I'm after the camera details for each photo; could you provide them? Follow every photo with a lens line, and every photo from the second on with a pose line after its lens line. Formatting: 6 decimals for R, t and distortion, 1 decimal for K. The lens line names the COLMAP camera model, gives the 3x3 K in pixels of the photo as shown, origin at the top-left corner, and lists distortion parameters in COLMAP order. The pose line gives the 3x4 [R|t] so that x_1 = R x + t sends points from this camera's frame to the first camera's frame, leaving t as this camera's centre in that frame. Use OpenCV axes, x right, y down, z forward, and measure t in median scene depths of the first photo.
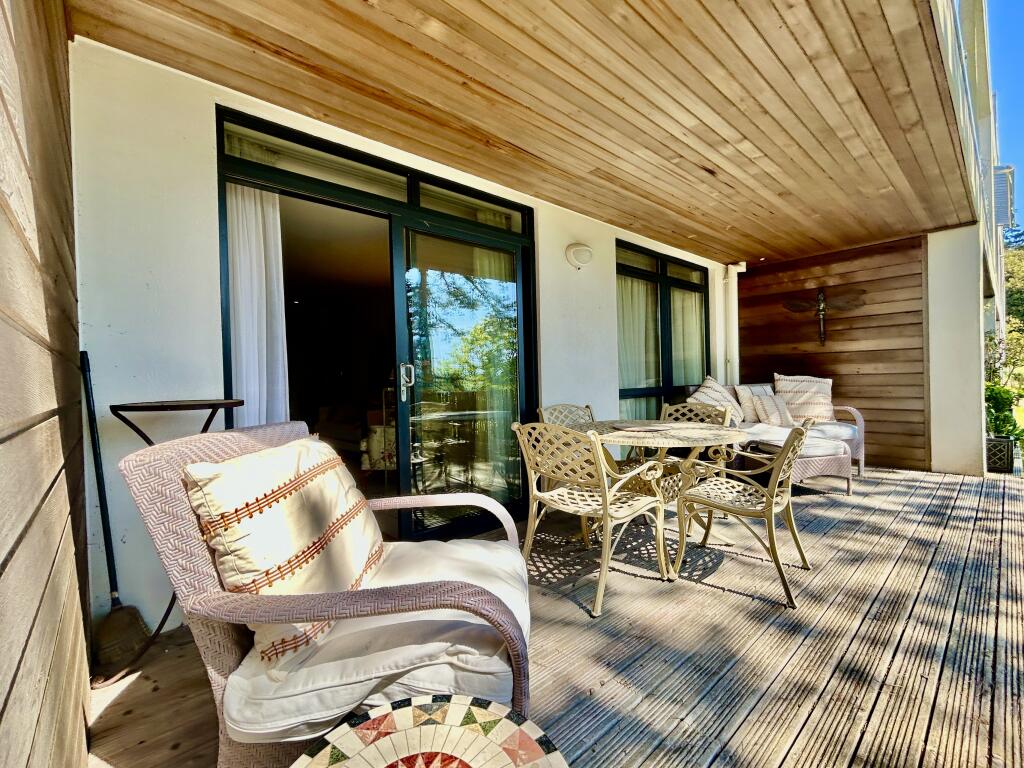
lens RADIAL K [[440.9, 0, 512.0], [0, 440.9, 384.0], [0, 0, 1]] dist [0.014641, 0.000106]
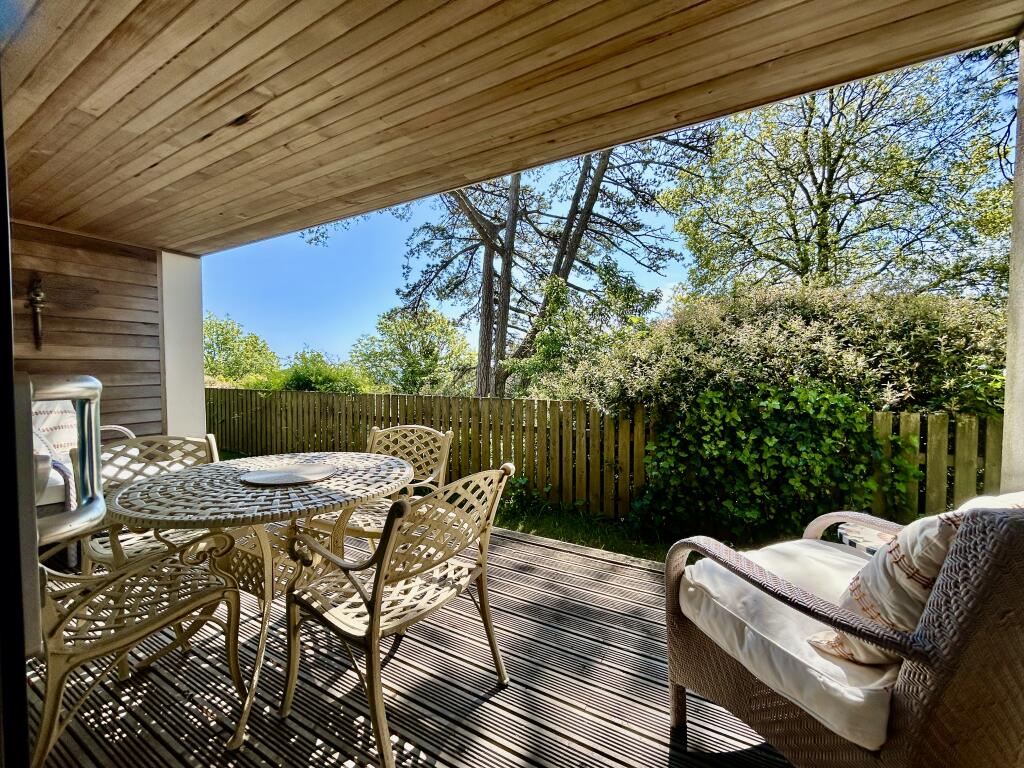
lens RADIAL K [[417.4, 0, 512.0], [0, 417.4, 384.0], [0, 0, 1]] dist [-0.001489, -0.000192]
pose [[-0.311873, -0.008885, 0.950082, -0.381816], [0.020730, 0.999655, 0.016154, -0.040047], [-0.949898, 0.024733, -0.311581, 0.829093]]
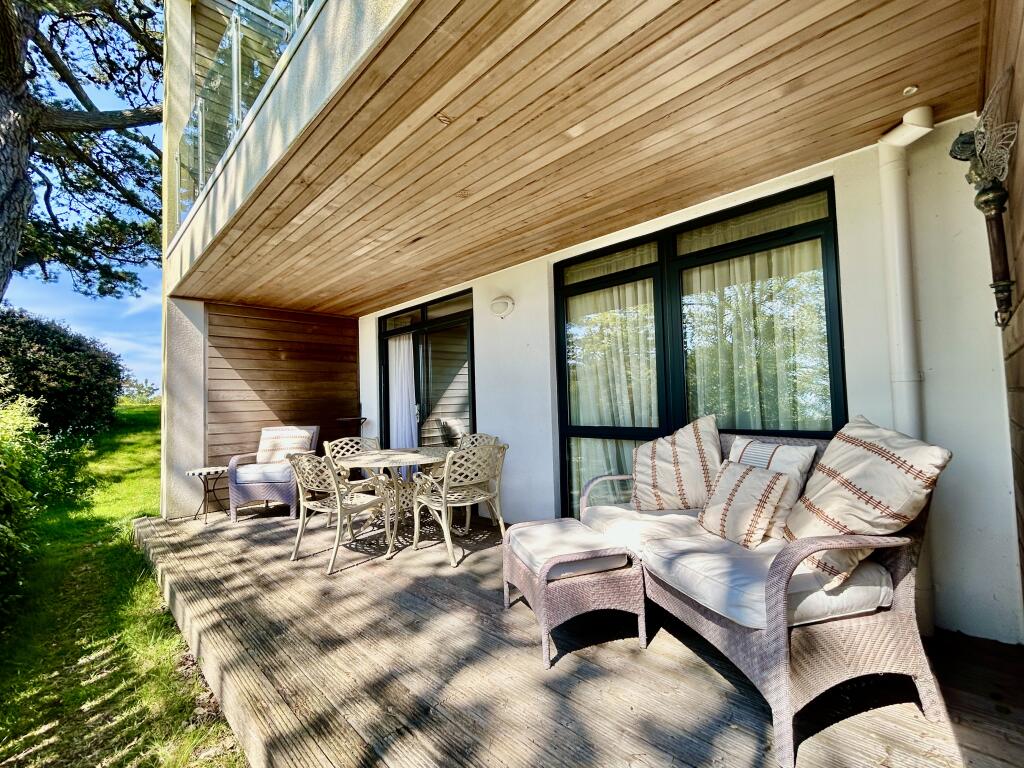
lens RADIAL K [[440.9, 0, 512.0], [0, 440.9, 384.0], [0, 0, 1]] dist [0.014641, 0.000106]
pose [[0.050709, -0.016004, -0.998585, 1.666435], [0.018193, 0.999720, -0.015098, -0.092590], [0.998548, -0.017402, 0.050986, 1.232661]]
